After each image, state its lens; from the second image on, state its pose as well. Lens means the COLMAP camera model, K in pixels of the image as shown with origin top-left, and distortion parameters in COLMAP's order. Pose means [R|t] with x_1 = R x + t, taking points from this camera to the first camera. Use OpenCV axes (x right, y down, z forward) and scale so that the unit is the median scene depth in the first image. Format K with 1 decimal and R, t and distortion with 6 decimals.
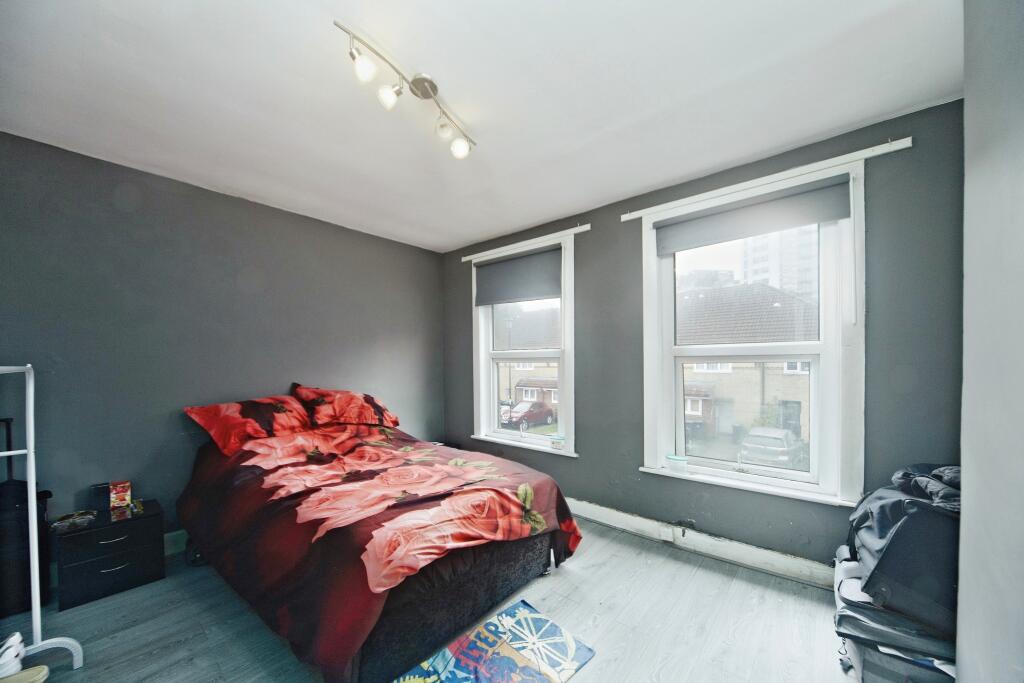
lens RADIAL K [[369.9, 0, 522.6], [0, 369.9, 364.5], [0, 0, 1]] dist [-0.035163, 0.000134]
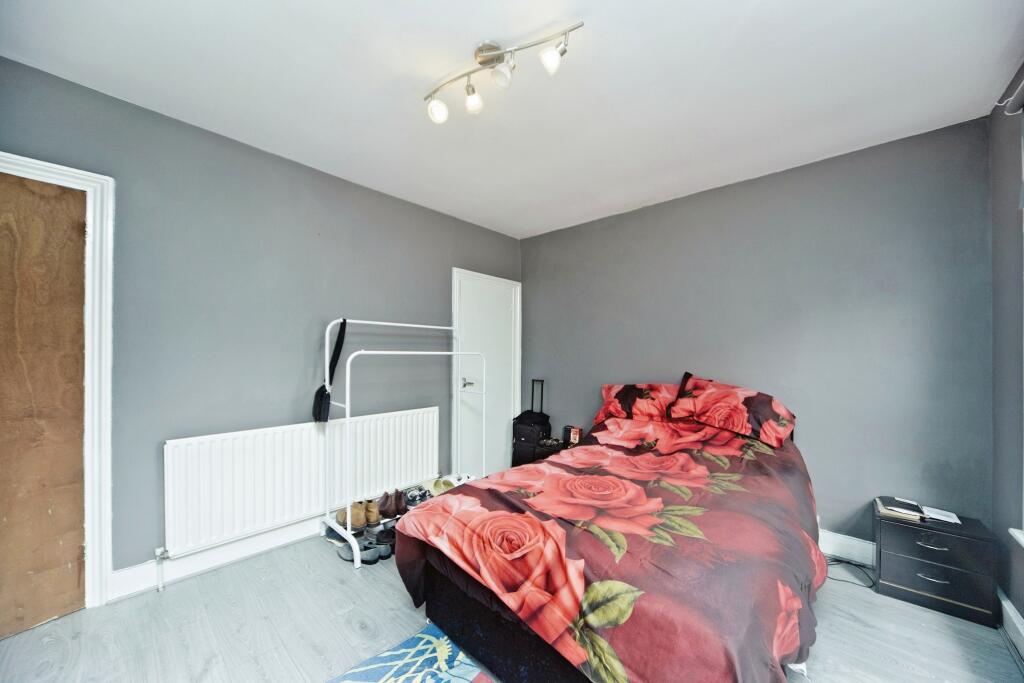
lens RADIAL K [[367.0, 0, 527.9], [0, 367.0, 355.2], [0, 0, 1]] dist [-0.013491, 0.000357]
pose [[-0.042895, 0.005384, -0.999065, 0.486130], [-0.002751, 0.999981, 0.005507, 0.000072], [0.999076, 0.002985, -0.042880, 0.830872]]
